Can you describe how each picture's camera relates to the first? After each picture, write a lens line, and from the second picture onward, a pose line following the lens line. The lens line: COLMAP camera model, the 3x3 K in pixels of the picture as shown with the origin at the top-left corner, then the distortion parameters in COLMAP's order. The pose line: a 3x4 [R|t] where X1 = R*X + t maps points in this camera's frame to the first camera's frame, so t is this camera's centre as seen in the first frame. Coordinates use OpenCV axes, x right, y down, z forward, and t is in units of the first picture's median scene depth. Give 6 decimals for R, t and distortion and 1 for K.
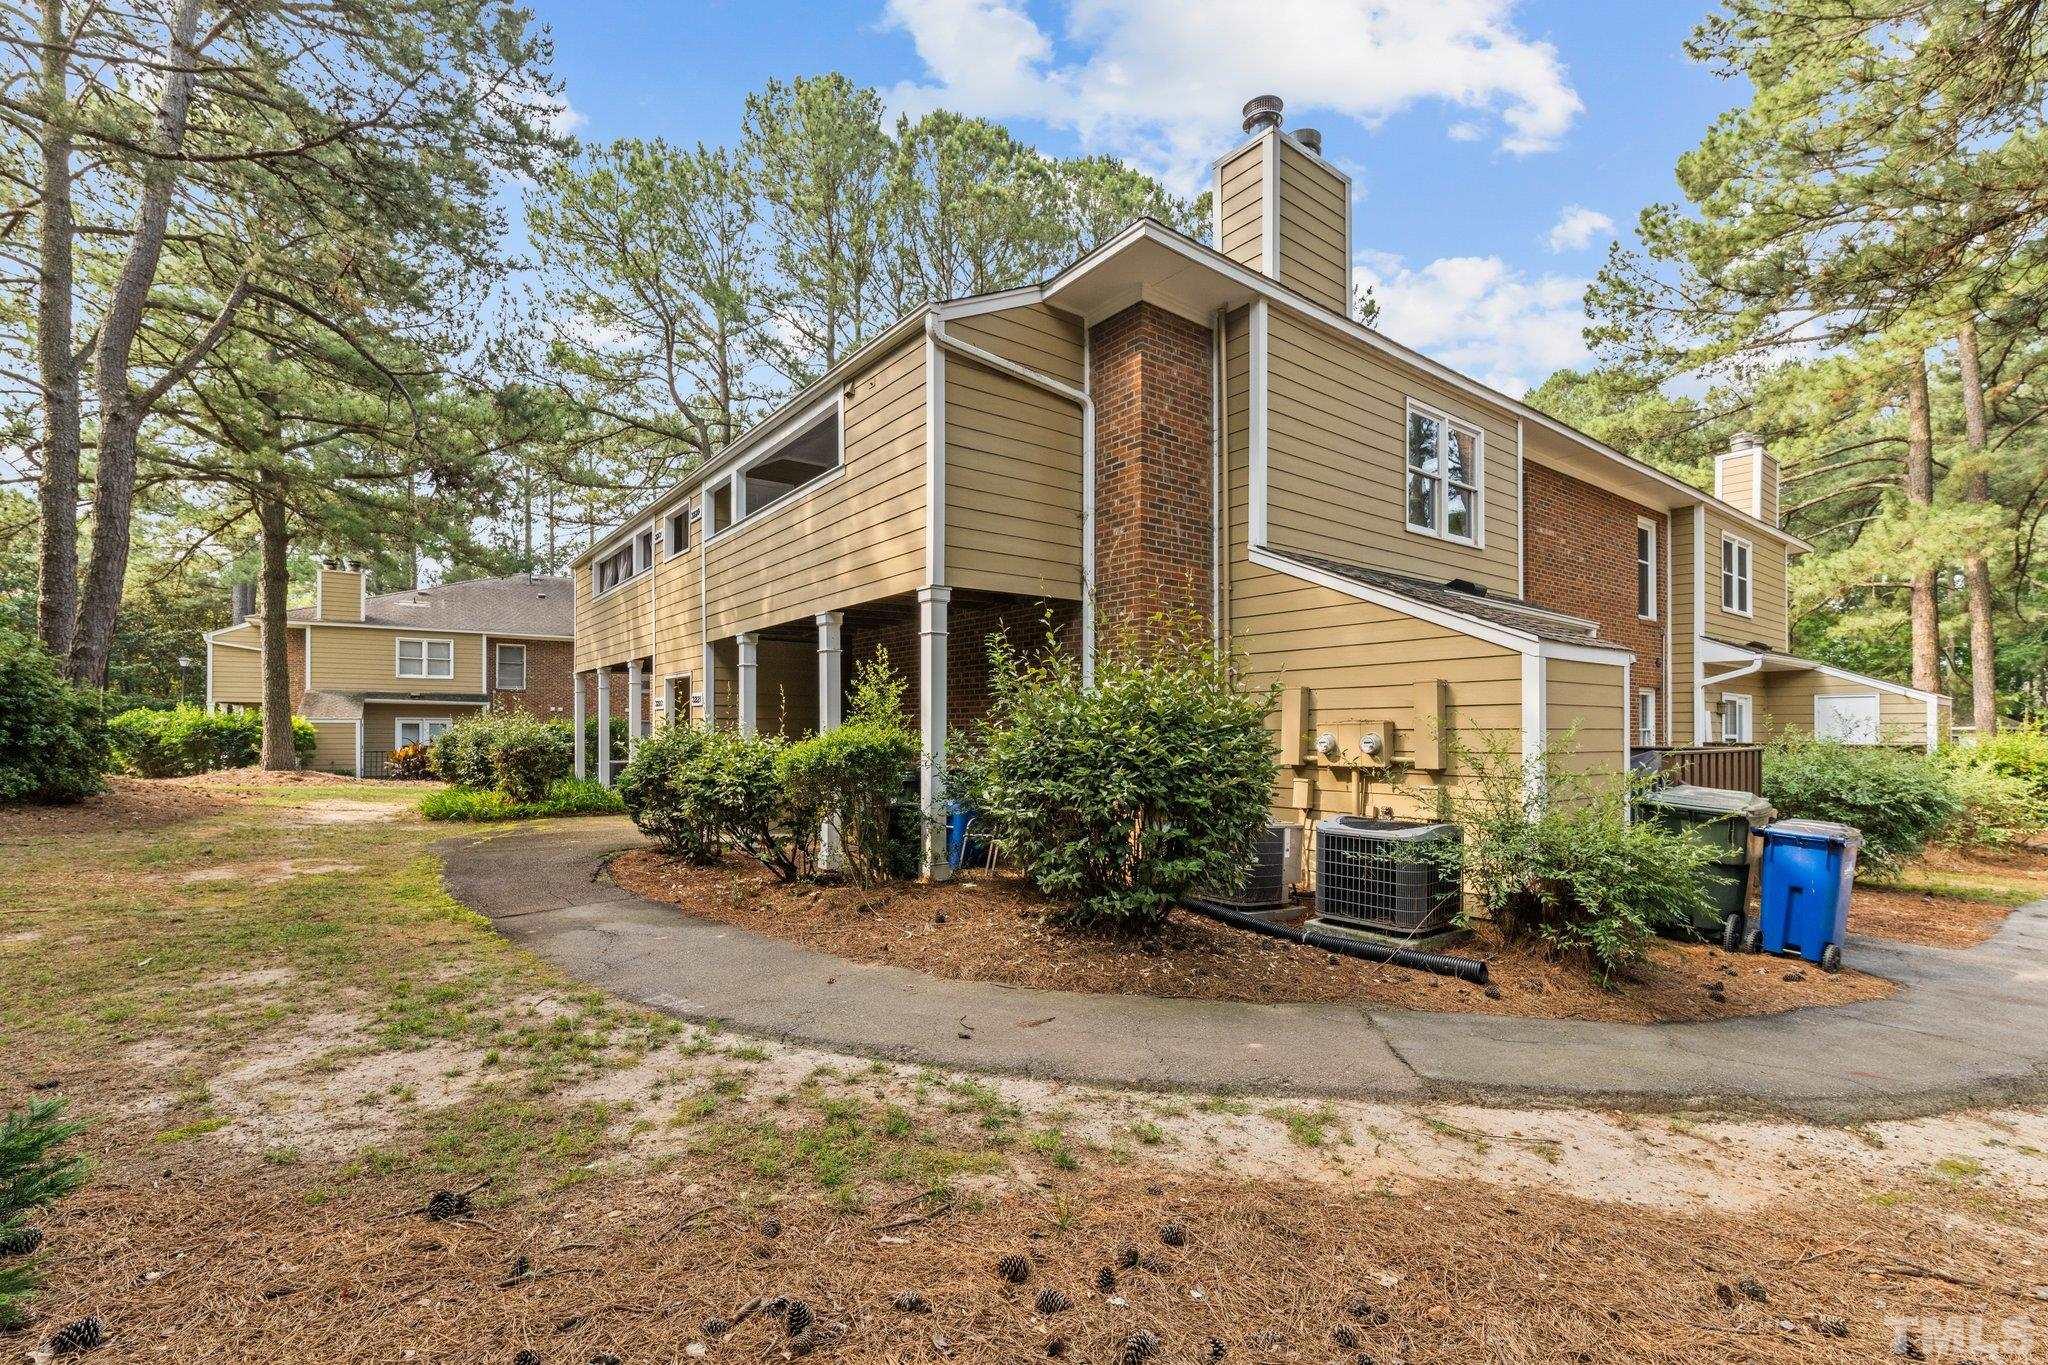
lens RADIAL K [[882.8, 0, 1026.6], [0, 882.8, 732.8], [0, 0, 1]] dist [-0.001397, -0.000332]
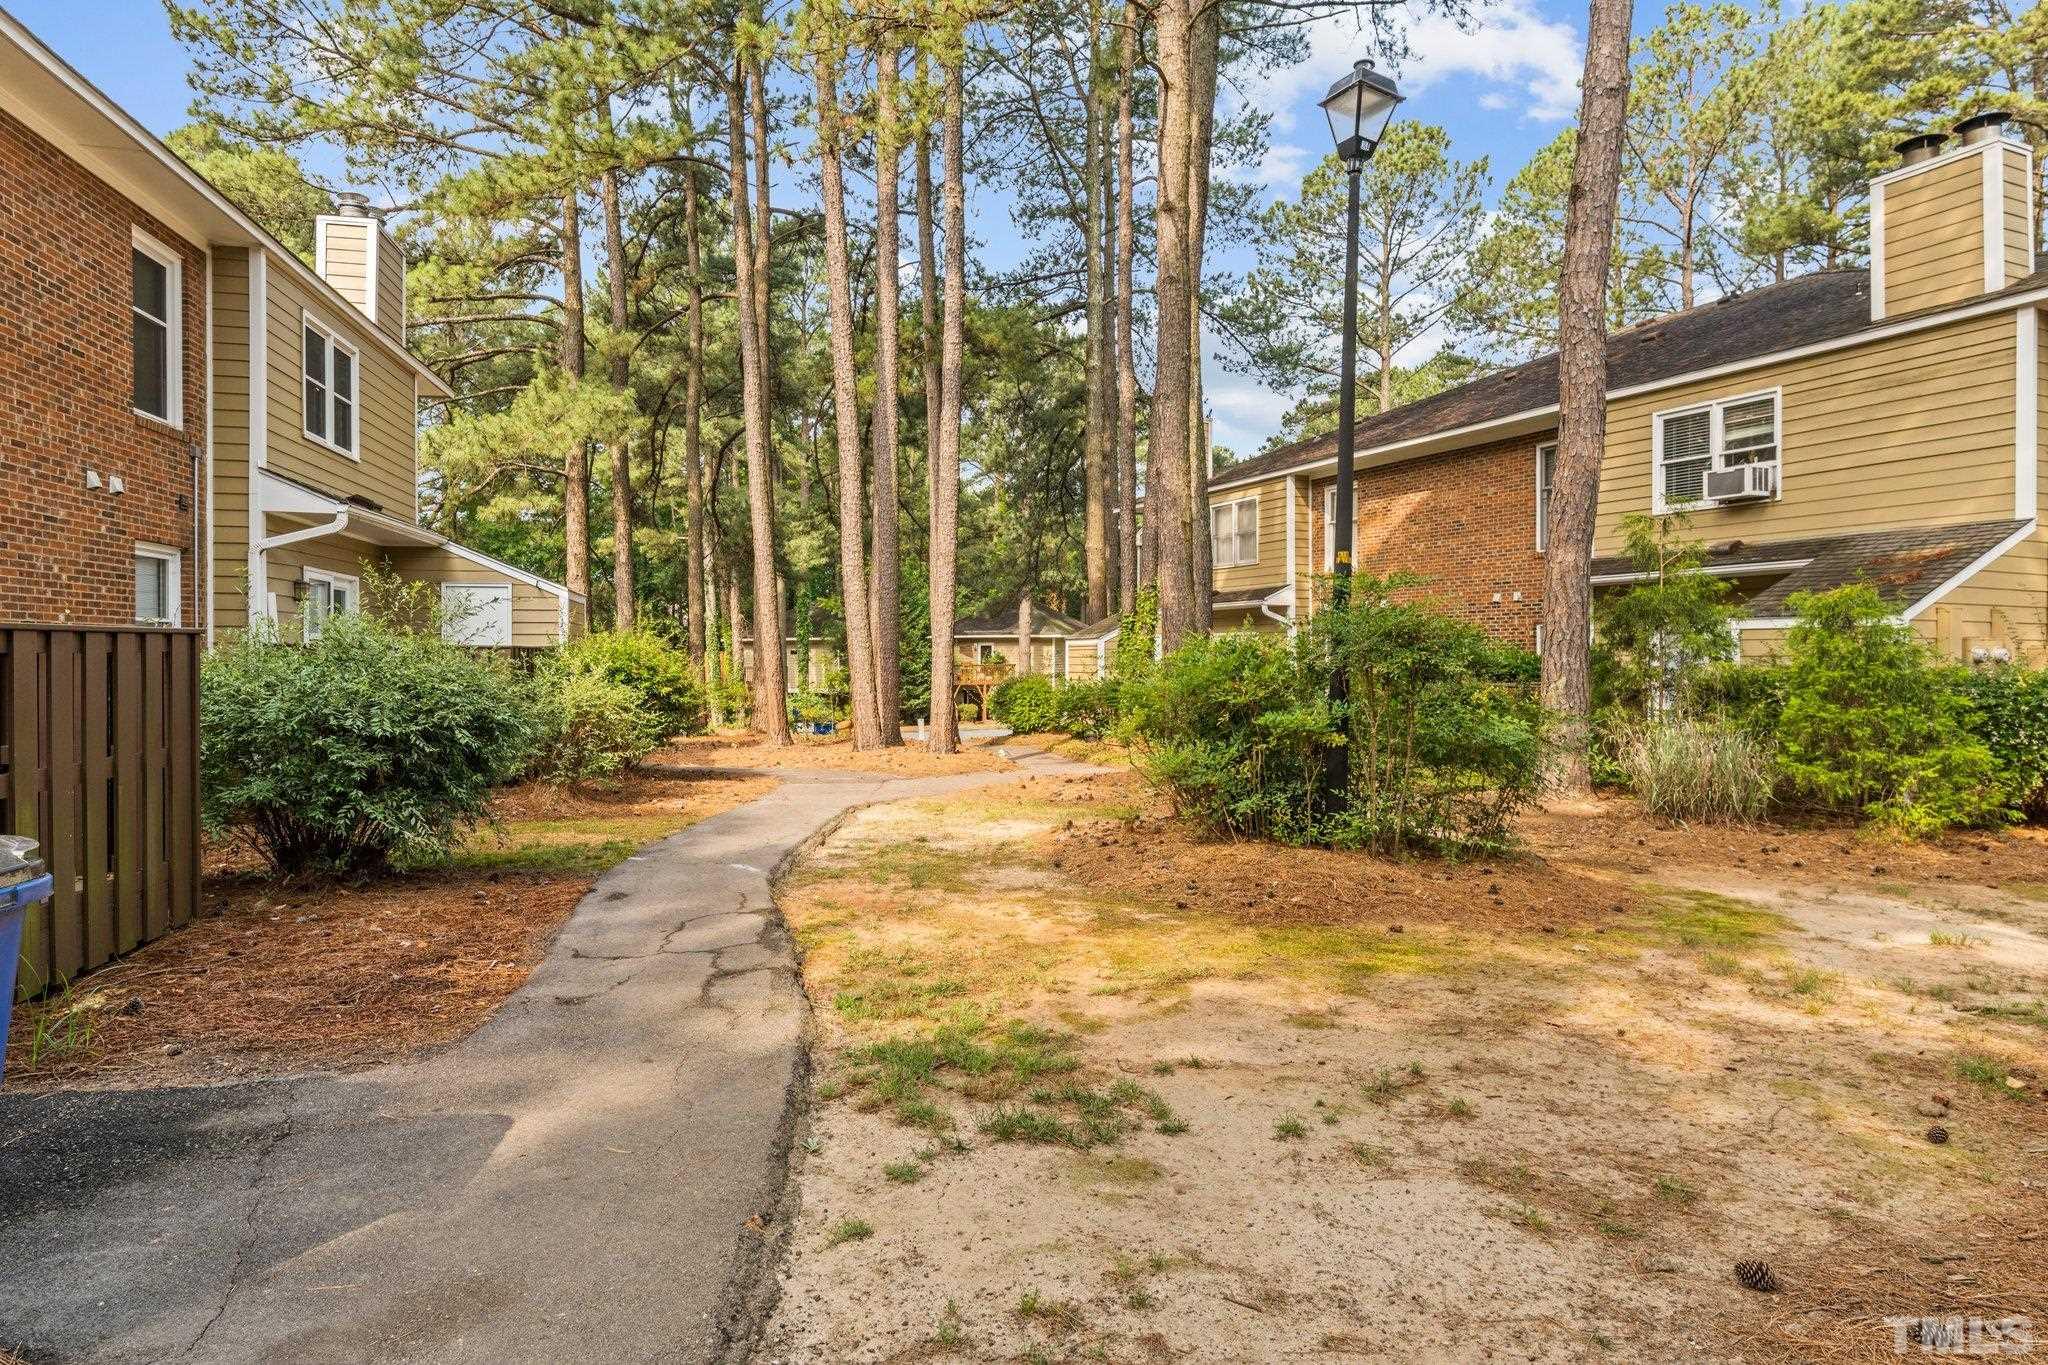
lens RADIAL K [[1131.0, 0, 1024.2], [0, 1131.0, 655.6], [0, 0, 1]] dist [-0.000987, -0.000438]
pose [[0.410295, -0.001441, 0.911952, 0.273862], [0.000406, 0.999999, 0.001397, 0.018133], [-0.911953, -0.000203, 0.410295, 0.206194]]
